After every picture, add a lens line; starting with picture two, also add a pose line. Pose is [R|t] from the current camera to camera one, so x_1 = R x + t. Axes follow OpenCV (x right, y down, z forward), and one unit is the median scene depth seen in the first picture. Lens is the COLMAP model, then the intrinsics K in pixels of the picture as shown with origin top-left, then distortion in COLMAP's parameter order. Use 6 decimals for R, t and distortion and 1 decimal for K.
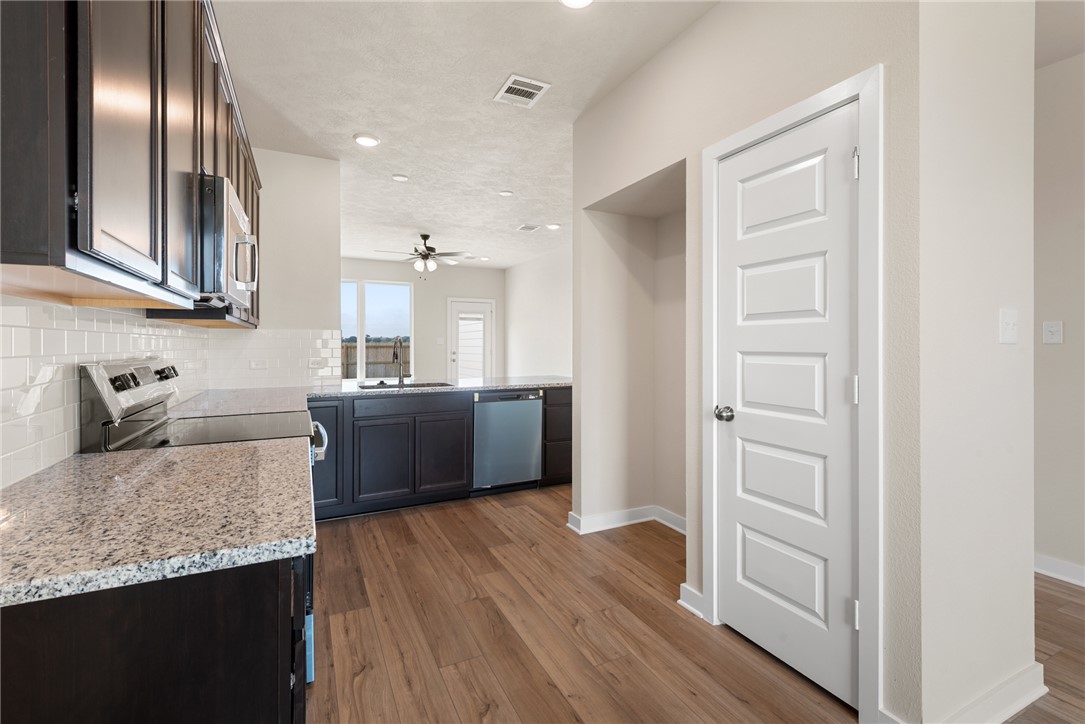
lens RADIAL K [[488.1, 0, 545.5], [0, 488.1, 342.1], [0, 0, 1]] dist [0.005829, -0.000513]
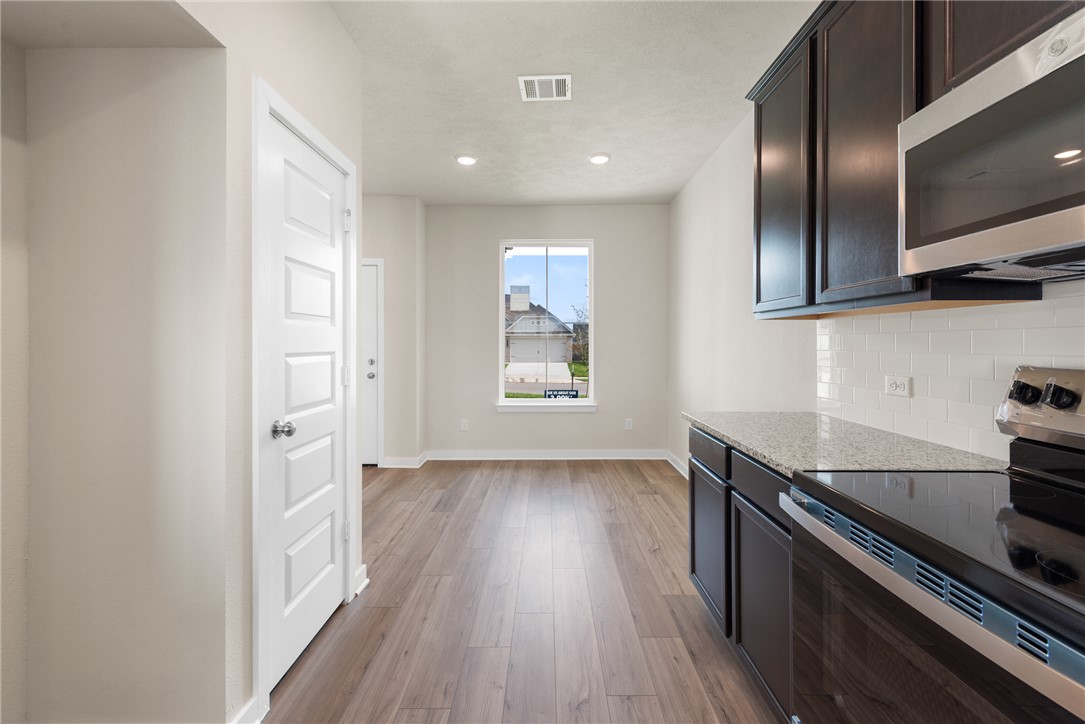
lens RADIAL K [[451.8, 0, 542.9], [0, 451.8, 345.3], [0, 0, 1]] dist [0.001653, -0.000024]
pose [[-0.891459, 0.000889, 0.453101, -0.338077], [0.000919, 1.000000, -0.000155, 0.004426], [-0.453101, 0.000278, -0.891459, 1.327812]]
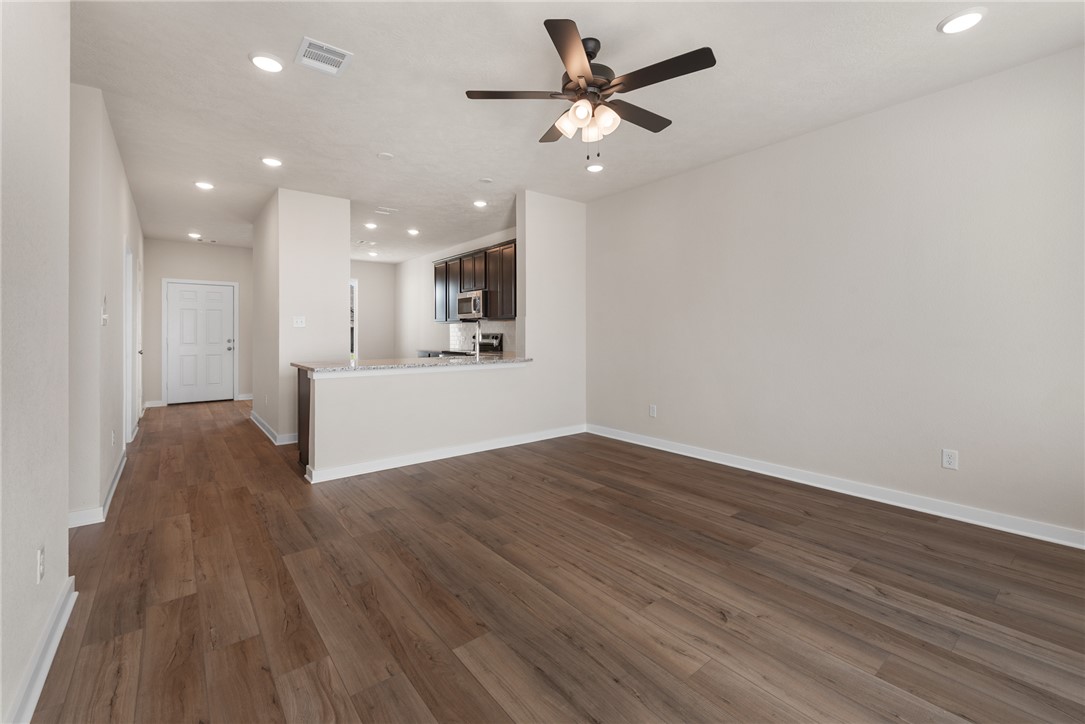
lens RADIAL K [[459.4, 0, 546.3], [0, 459.4, 333.9], [0, 0, 1]] dist [0.003094, -0.000327]
pose [[-0.975943, 0.004128, -0.217986, -0.372644], [0.004954, 0.999982, -0.003241, 0.045173], [0.217968, -0.004242, -0.975947, 3.842722]]
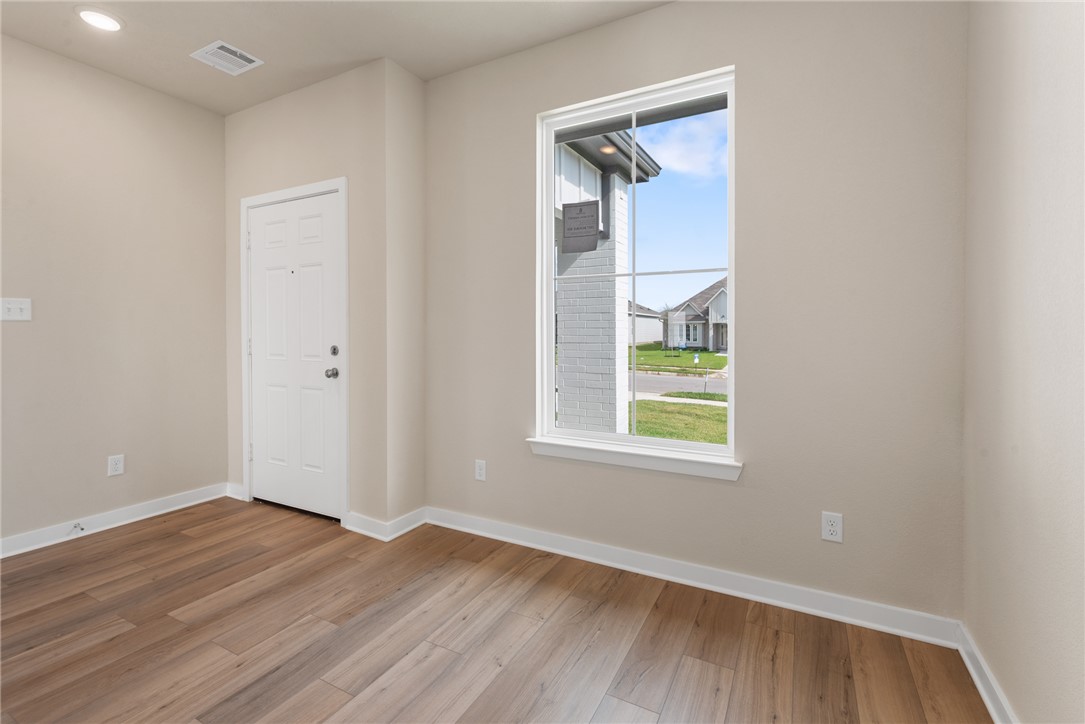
lens RADIAL K [[483.5, 0, 544.2], [0, 483.5, 334.7], [0, 0, 1]] dist [0.001541, -0.000540]
pose [[-0.578603, -0.002817, 0.815605, -0.149797], [-0.002034, 0.999996, 0.002010, 0.029366], [-0.815607, -0.000496, -0.578606, 0.206566]]
